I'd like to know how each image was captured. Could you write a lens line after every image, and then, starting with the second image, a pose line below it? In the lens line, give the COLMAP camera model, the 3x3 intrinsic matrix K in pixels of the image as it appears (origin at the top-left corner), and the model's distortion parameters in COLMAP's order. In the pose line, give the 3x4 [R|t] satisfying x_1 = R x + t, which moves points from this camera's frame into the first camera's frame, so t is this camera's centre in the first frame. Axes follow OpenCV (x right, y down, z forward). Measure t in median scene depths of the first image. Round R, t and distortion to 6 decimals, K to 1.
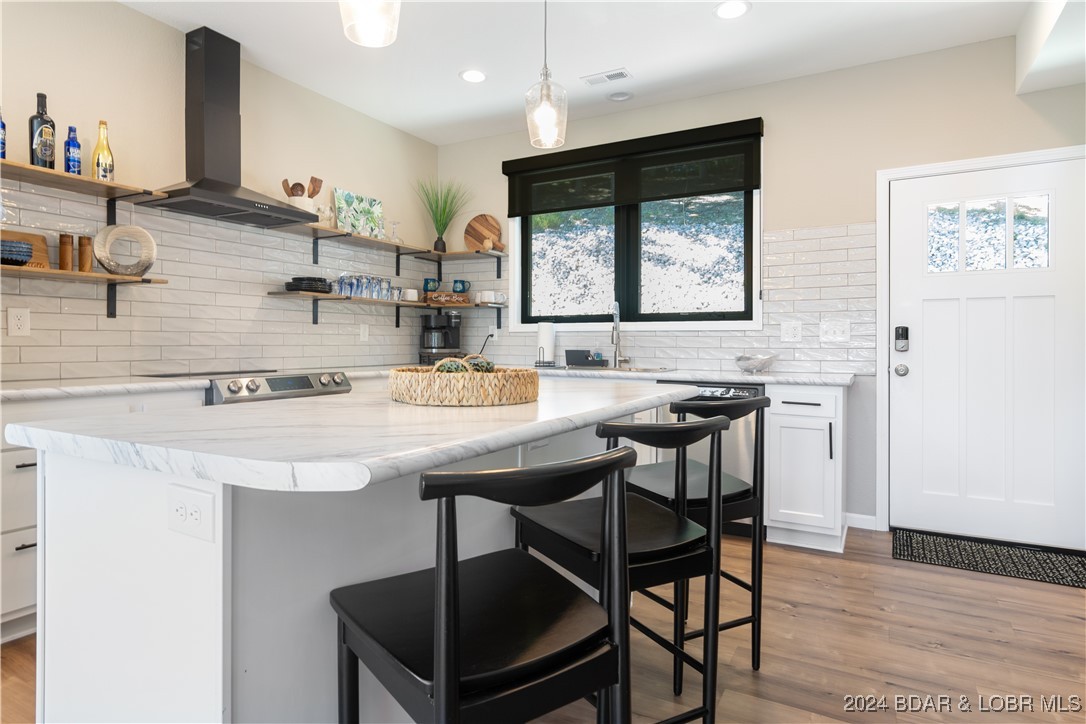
lens RADIAL K [[602.0, 0, 543.4], [0, 602.0, 353.7], [0, 0, 1]] dist [0.005438, 0.000573]
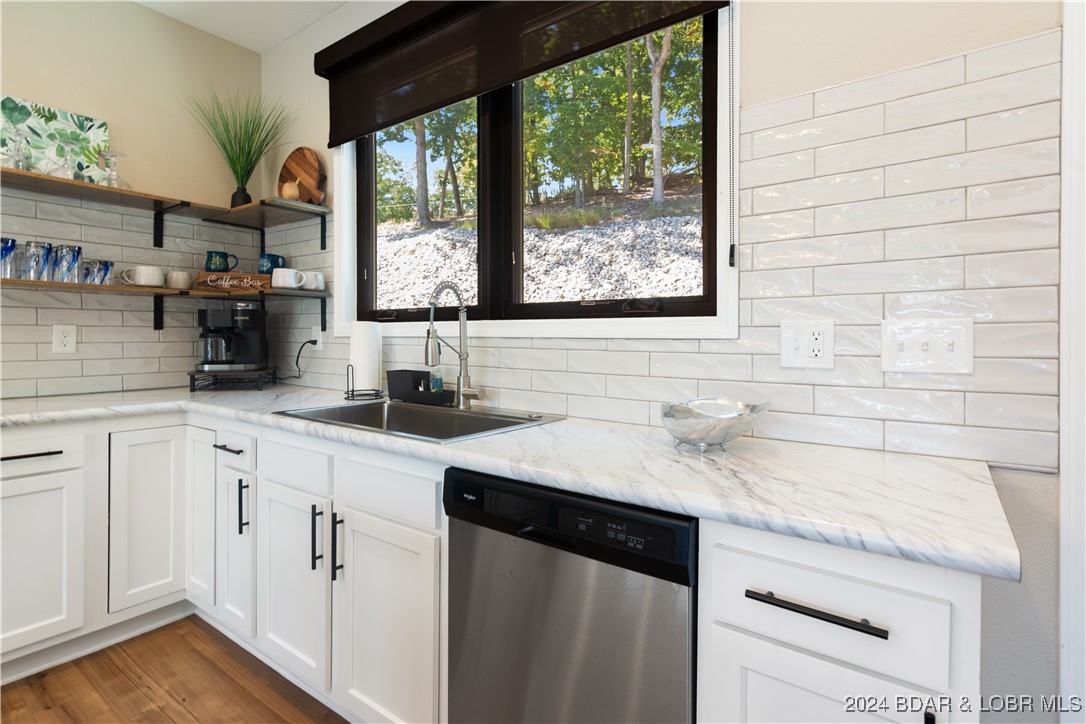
lens RADIAL K [[537.7, 0, 537.6], [0, 537.7, 346.6], [0, 0, 1]] dist [0.007162, 0.000532]
pose [[0.991208, 0.003466, -0.132268, 0.223078], [-0.003509, 0.999994, -0.000092, -0.026818], [0.132267, 0.000555, 0.991214, 0.490853]]
